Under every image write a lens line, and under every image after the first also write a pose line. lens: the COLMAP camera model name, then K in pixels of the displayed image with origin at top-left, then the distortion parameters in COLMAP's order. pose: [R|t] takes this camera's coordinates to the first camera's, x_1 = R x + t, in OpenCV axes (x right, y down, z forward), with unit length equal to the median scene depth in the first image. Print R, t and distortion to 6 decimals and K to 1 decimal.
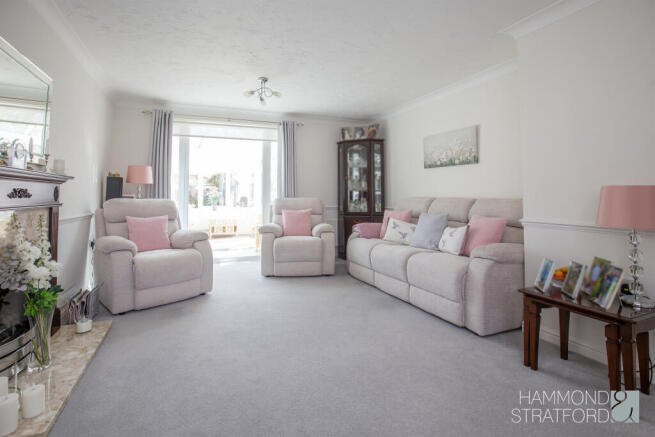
lens RADIAL K [[316.5, 0, 326.4], [0, 316.5, 183.2], [0, 0, 1]] dist [-0.000759, -0.000039]
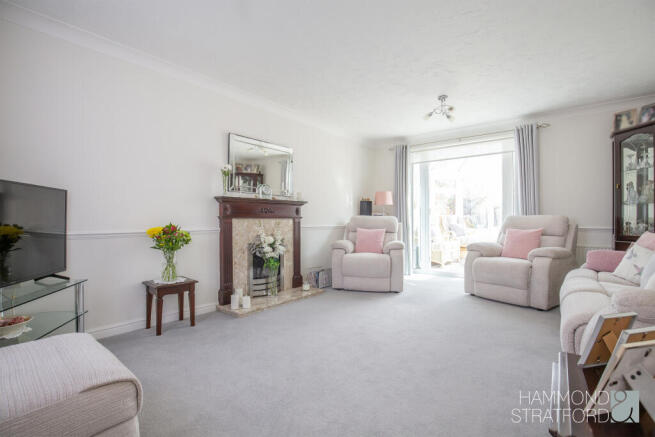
lens RADIAL K [[308.9, 0, 327.5], [0, 308.9, 218.5], [0, 0, 1]] dist [-0.001786, -0.000127]
pose [[0.503329, 0.000038, -0.864095, 0.392042], [0.034898, 0.999183, 0.020372, 0.022409], [0.863390, -0.040410, 0.502917, 0.137161]]
